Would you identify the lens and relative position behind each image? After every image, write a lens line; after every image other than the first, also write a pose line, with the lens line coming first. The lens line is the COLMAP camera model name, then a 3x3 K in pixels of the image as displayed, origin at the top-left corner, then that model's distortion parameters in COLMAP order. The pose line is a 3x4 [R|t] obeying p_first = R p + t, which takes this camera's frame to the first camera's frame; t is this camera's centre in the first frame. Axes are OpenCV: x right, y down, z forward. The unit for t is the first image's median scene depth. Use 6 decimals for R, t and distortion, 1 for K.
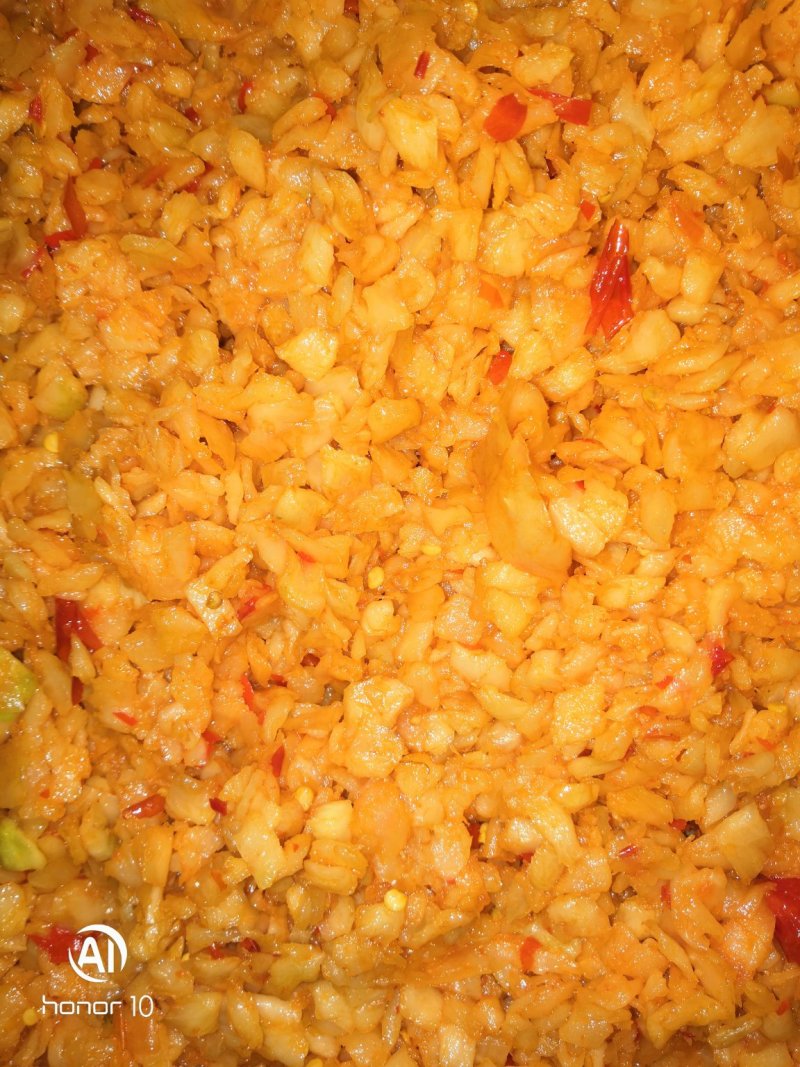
lens RADIAL K [[842.2, 0, 400.0], [0, 842.2, 533.5], [0, 0, 1]] dist [-0.005167, 0.002261]
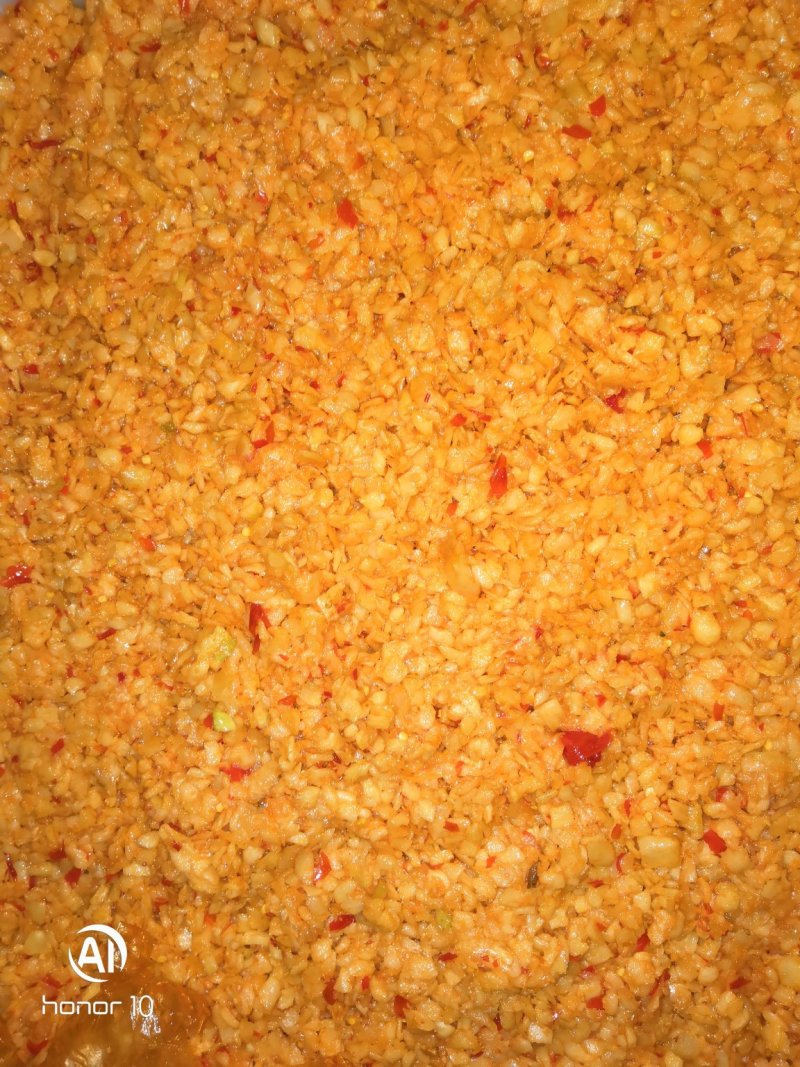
lens RADIAL K [[814.9, 0, 400.0], [0, 814.9, 533.5], [0, 0, 1]] dist [0.195940, 0.000464]
pose [[0.995940, 0.030626, 0.084652, -0.221586], [-0.026212, 0.998262, -0.052777, -0.003128], [-0.086121, 0.050344, 0.995012, -1.276924]]
